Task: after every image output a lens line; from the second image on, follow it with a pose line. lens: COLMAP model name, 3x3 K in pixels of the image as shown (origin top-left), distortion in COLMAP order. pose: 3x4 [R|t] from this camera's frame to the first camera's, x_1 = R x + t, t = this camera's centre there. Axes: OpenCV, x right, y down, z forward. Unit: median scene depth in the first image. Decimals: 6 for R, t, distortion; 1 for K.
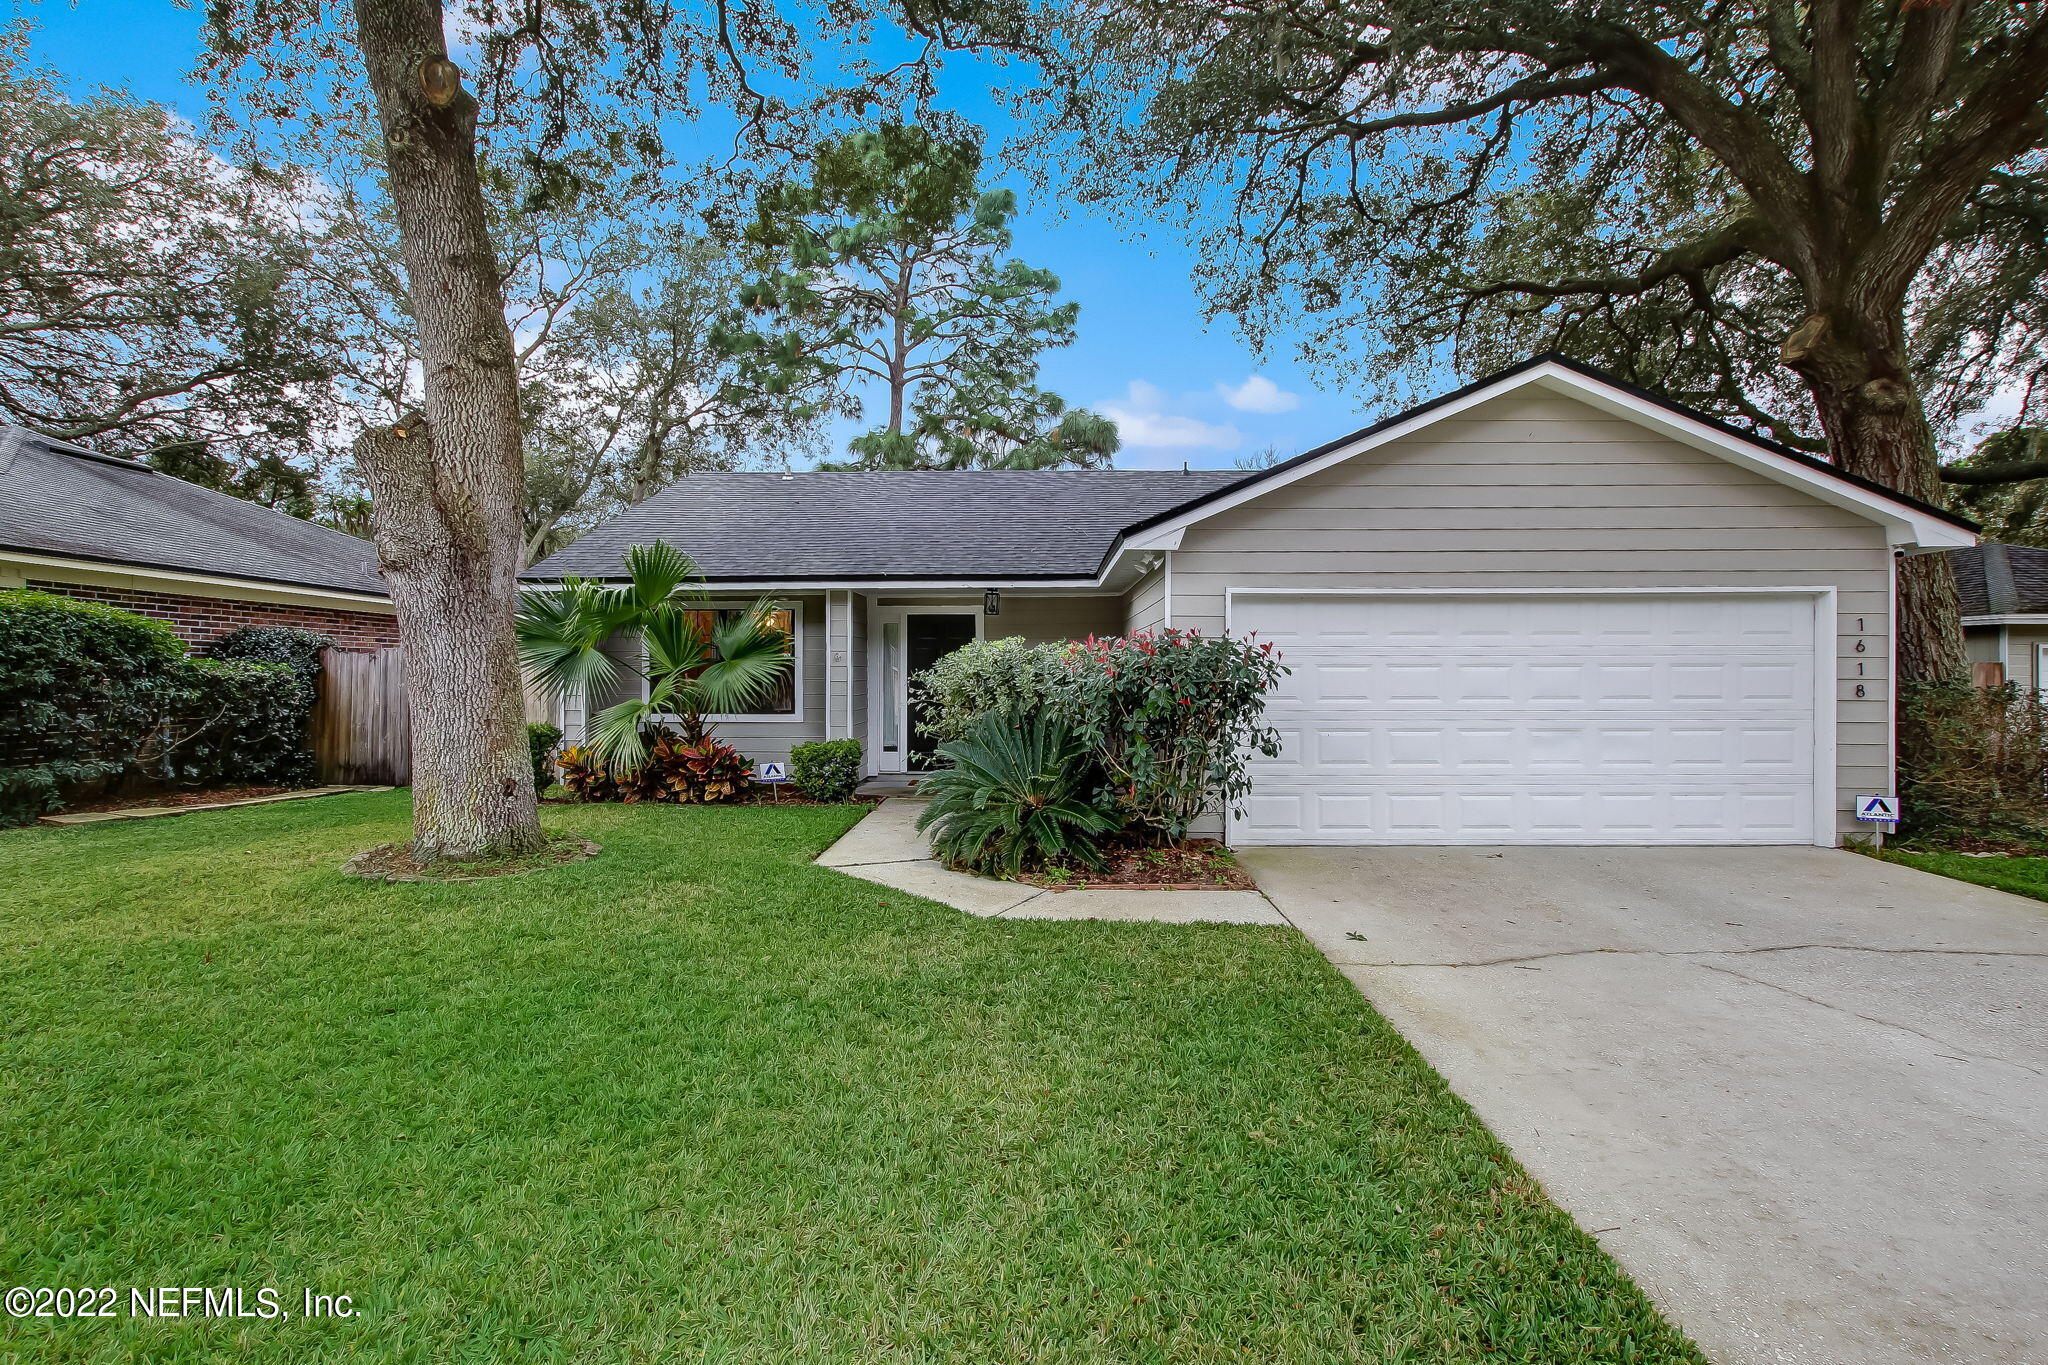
lens RADIAL K [[957.1, 0, 1017.0], [0, 957.1, 663.8], [0, 0, 1]] dist [-0.008714, 0.000585]
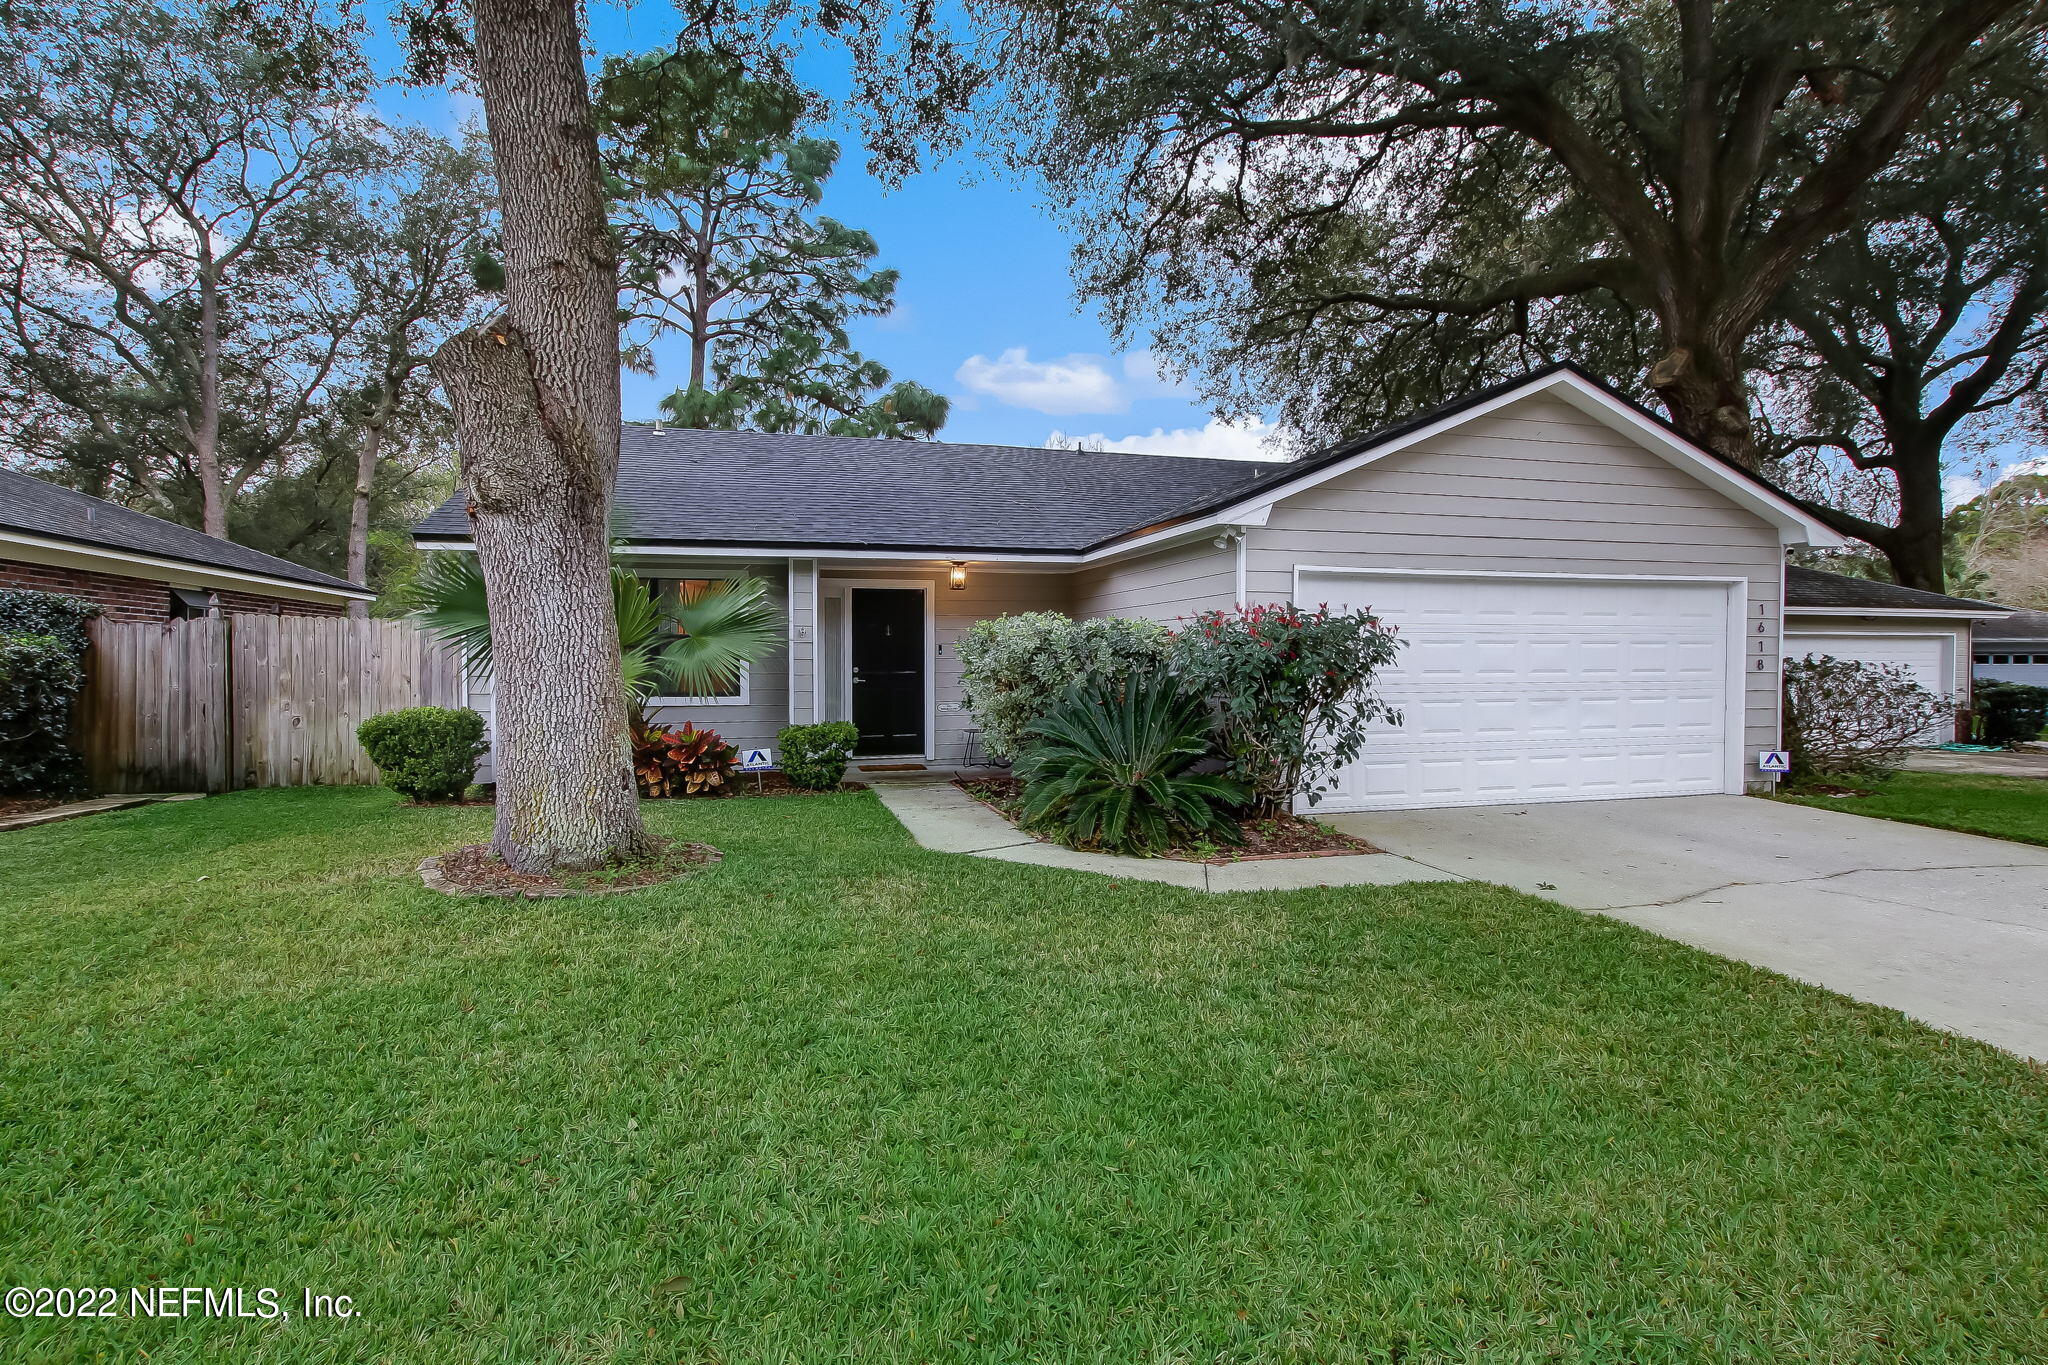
lens RADIAL K [[974.0, 0, 1015.0], [0, 974.0, 670.7], [0, 0, 1]] dist [-0.009827, 0.000588]
pose [[0.962094, -0.003224, 0.272698, -0.225700], [-0.002735, 0.999766, 0.021471, 0.008108], [-0.272703, -0.021403, 0.961860, 0.047961]]
